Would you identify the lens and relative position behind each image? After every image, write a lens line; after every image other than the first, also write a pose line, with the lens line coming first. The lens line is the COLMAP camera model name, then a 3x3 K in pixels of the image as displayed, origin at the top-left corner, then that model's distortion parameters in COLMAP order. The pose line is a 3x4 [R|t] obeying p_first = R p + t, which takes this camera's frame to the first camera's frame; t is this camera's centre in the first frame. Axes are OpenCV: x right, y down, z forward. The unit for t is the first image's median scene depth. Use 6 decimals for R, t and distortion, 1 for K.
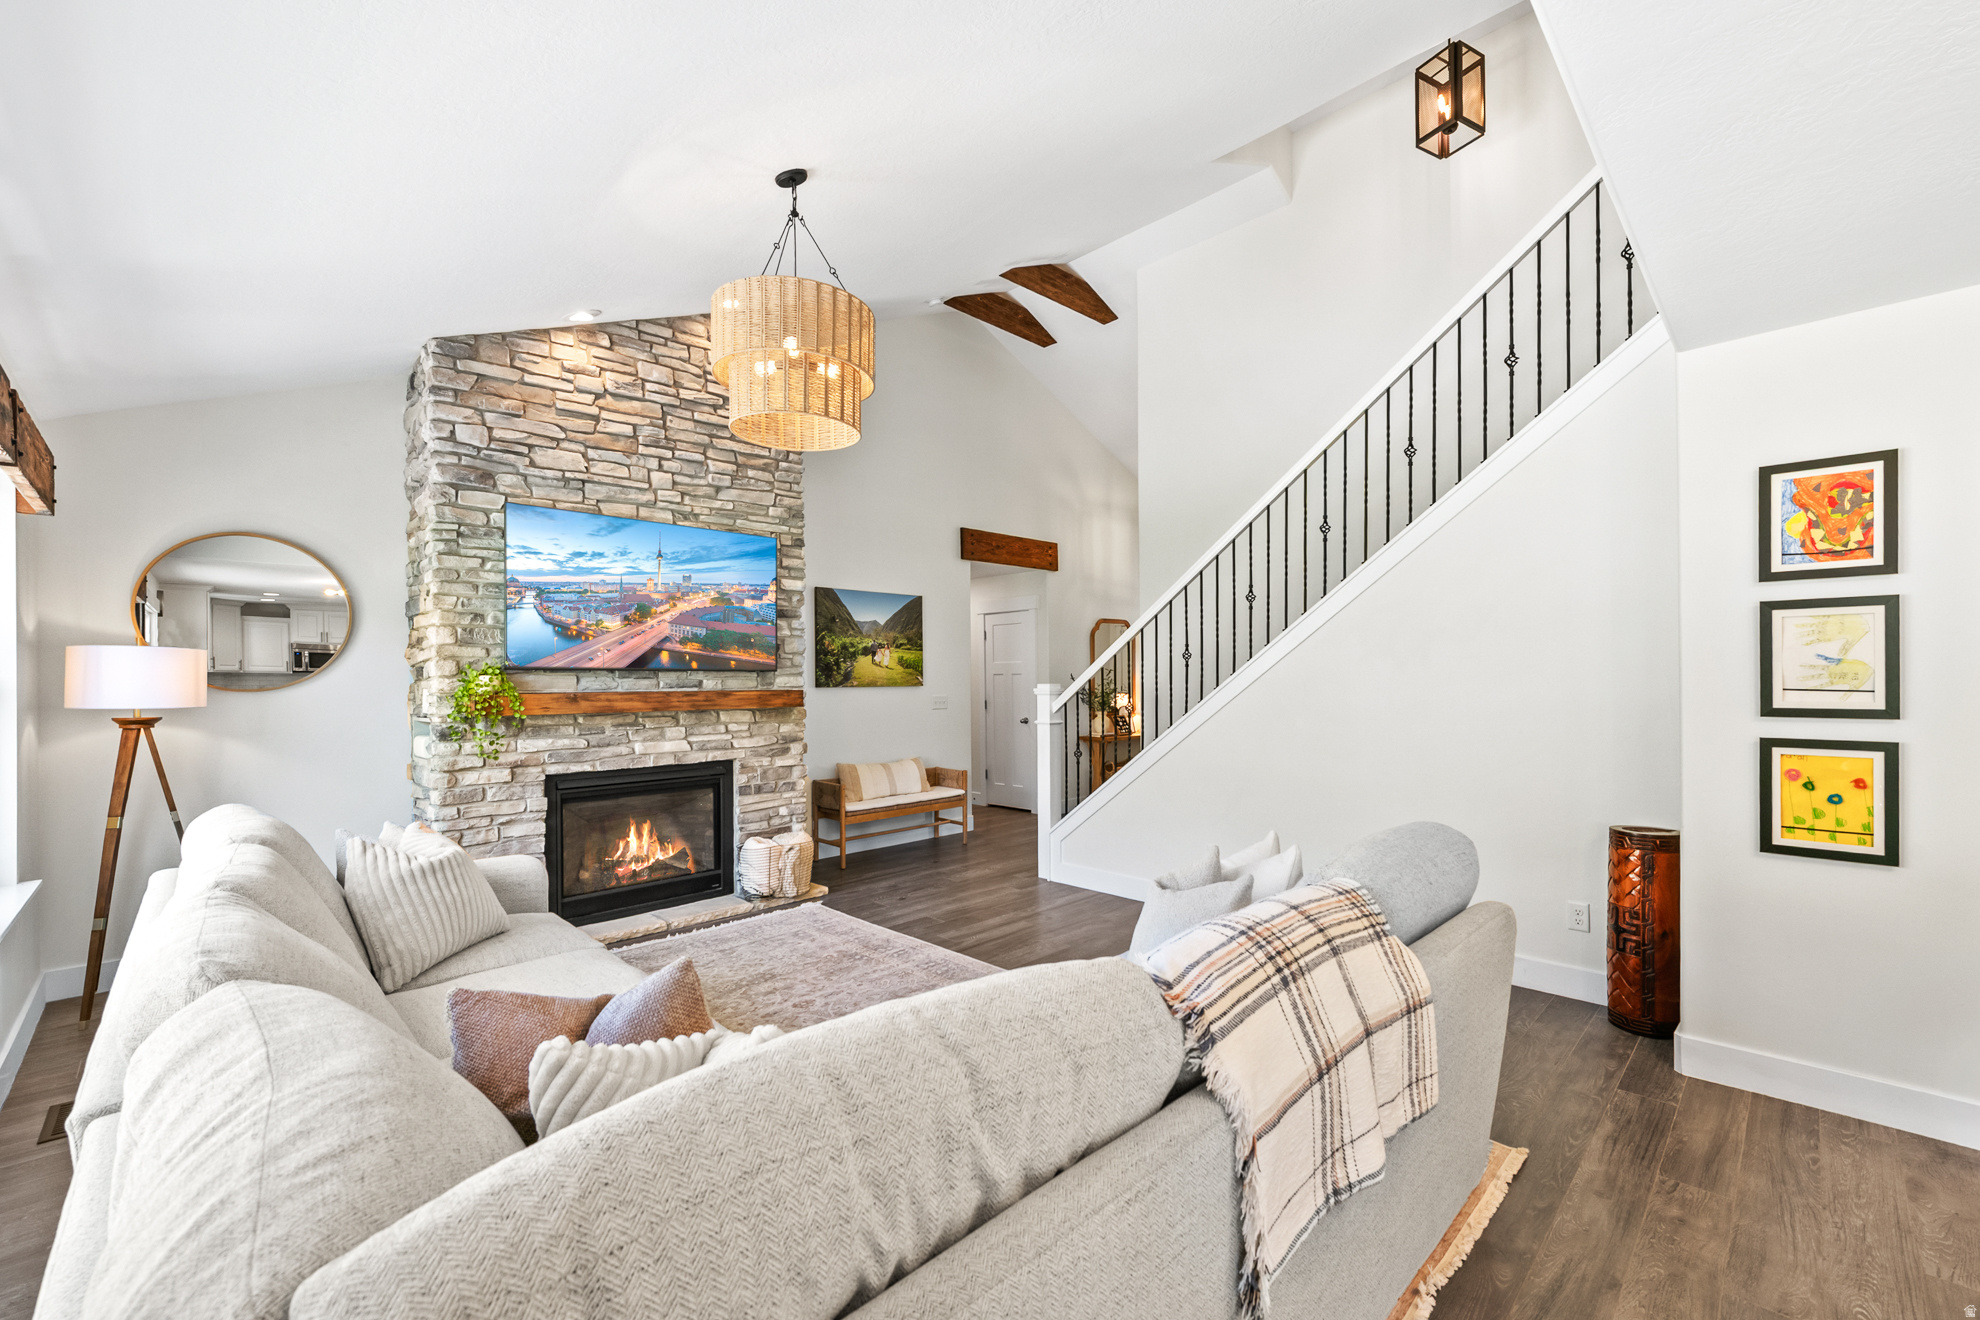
lens RADIAL K [[805.7, 0, 1030.1], [0, 805.7, 683.6], [0, 0, 1]] dist [0.002023, 0.000019]
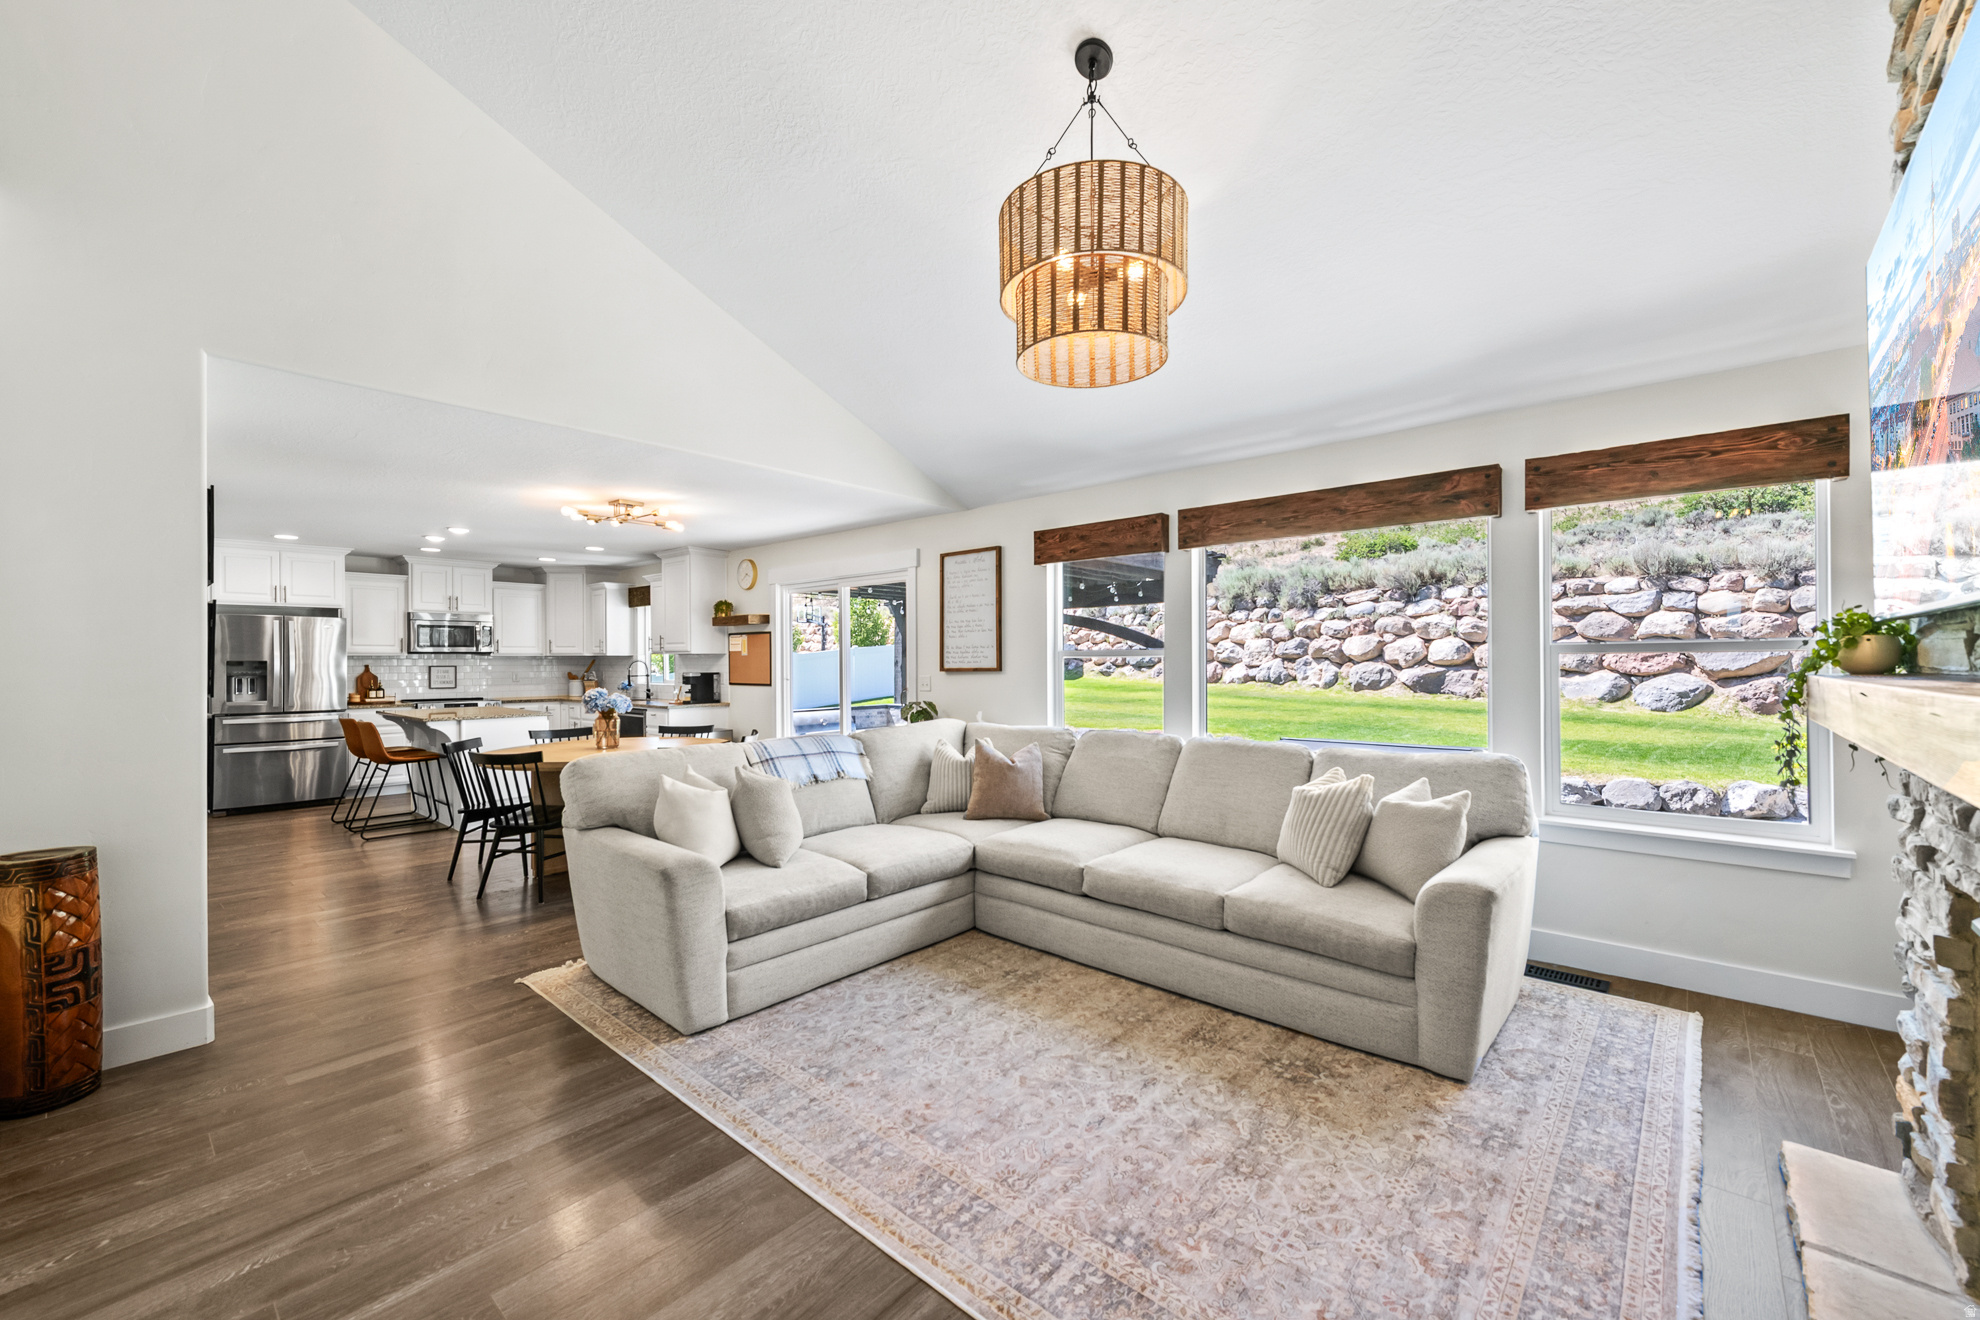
lens RADIAL K [[789.8, 0, 1003.2], [0, 789.8, 662.3], [0, 0, 1]] dist [0.006879, 0.000023]
pose [[-0.998590, 0.011427, -0.051847, -0.104734], [0.011214, 0.999927, 0.004397, -0.001590], [0.051893, 0.003809, -0.998645, 1.260474]]
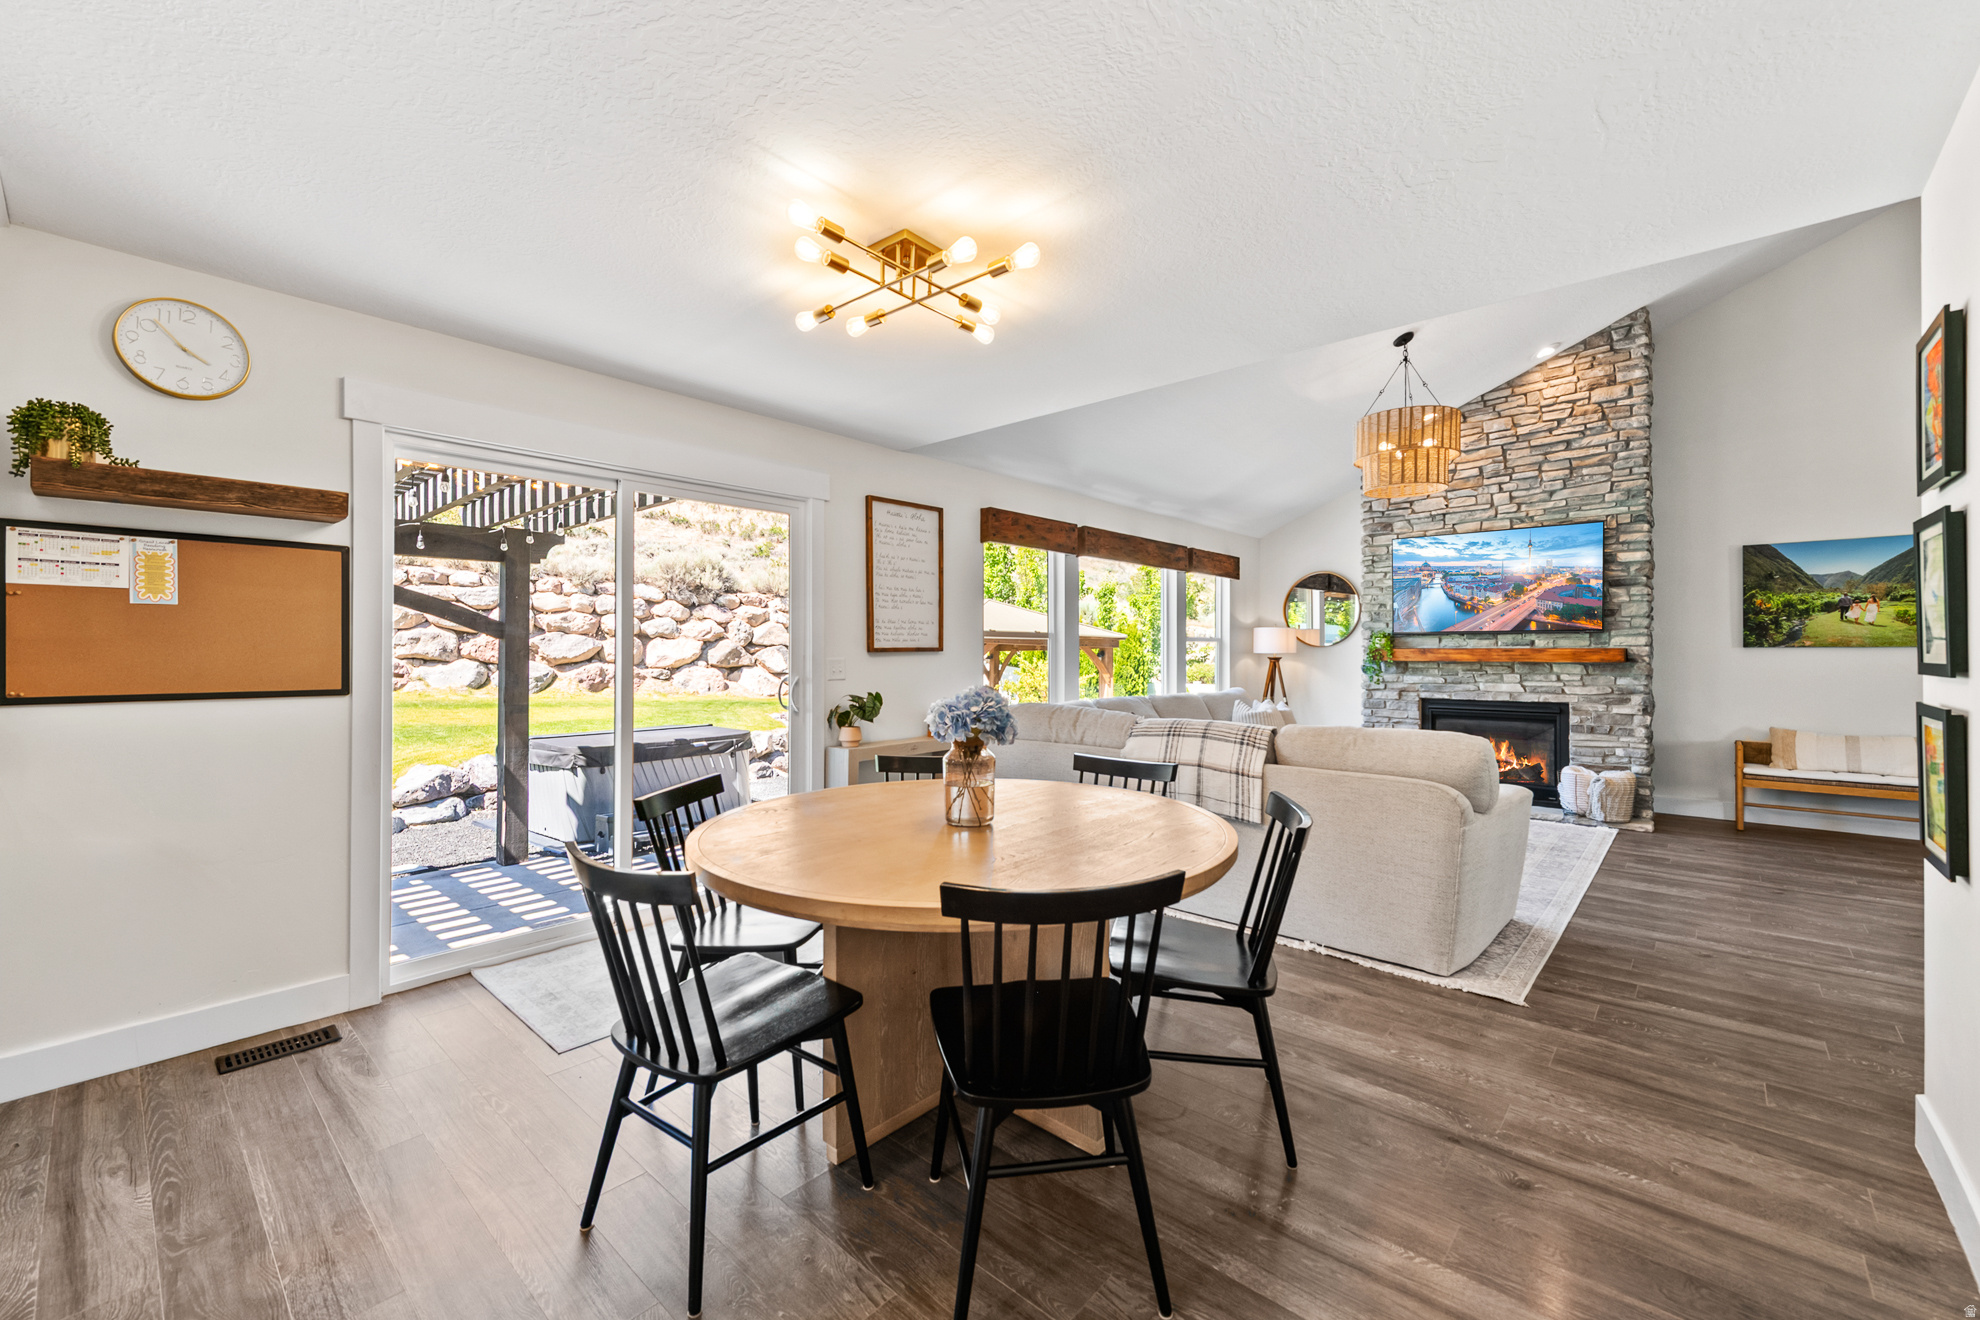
lens RADIAL K [[788.5, 0, 989.5], [0, 788.5, 652.1], [0, 0, 1]] dist [0.001868, 0.000058]
pose [[0.029320, 0.007509, -0.999542, 0.916131], [-0.004792, 0.999961, 0.007371, 0.010672], [0.999559, 0.004574, 0.029355, 0.063952]]
